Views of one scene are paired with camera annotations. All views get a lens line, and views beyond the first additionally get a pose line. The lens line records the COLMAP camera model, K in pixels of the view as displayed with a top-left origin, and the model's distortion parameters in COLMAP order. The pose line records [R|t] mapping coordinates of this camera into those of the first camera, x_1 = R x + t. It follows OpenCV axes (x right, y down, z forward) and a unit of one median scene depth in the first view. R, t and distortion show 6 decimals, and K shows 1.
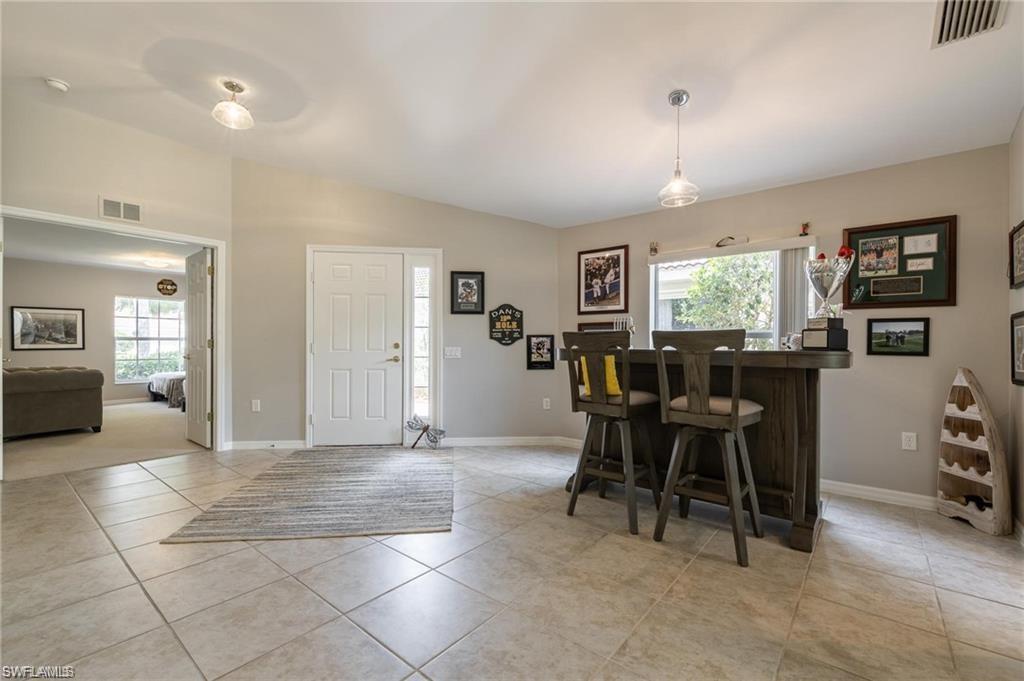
lens RADIAL K [[442.3, 0, 514.3], [0, 442.3, 341.6], [0, 0, 1]] dist [0.003570, 0.000301]
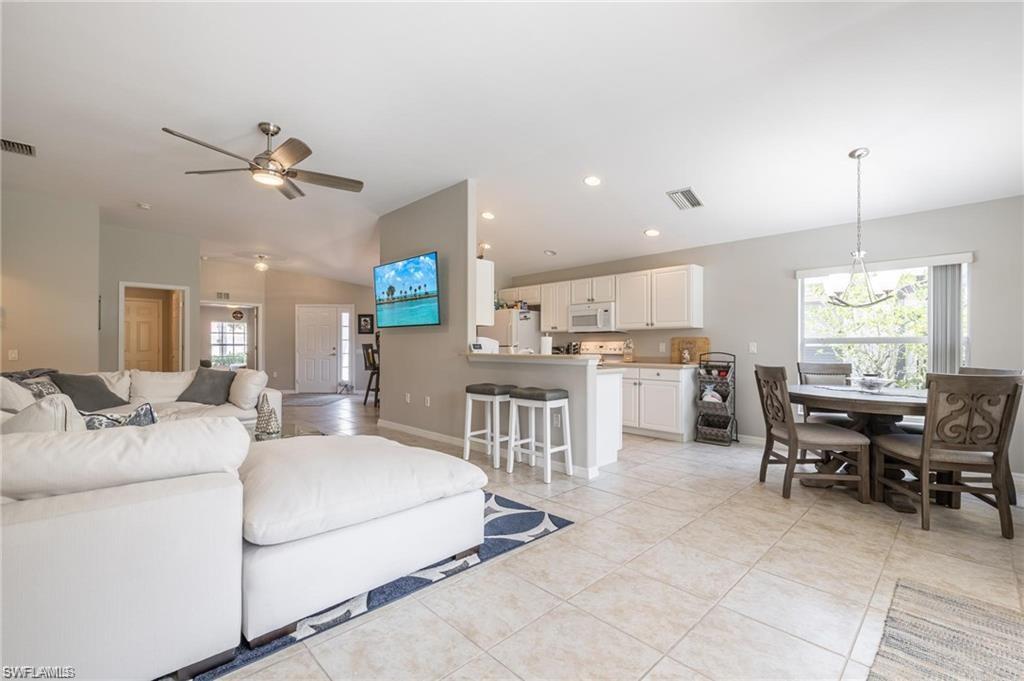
lens RADIAL K [[446.7, 0, 512.0], [0, 446.7, 340.5], [0, 0, 1]] dist [0.000601, 0.000068]
pose [[0.994047, -0.005062, -0.108836, 0.857186], [0.004298, 0.999964, -0.007250, -0.010352], [0.108869, 0.006739, 0.994033, -1.123536]]
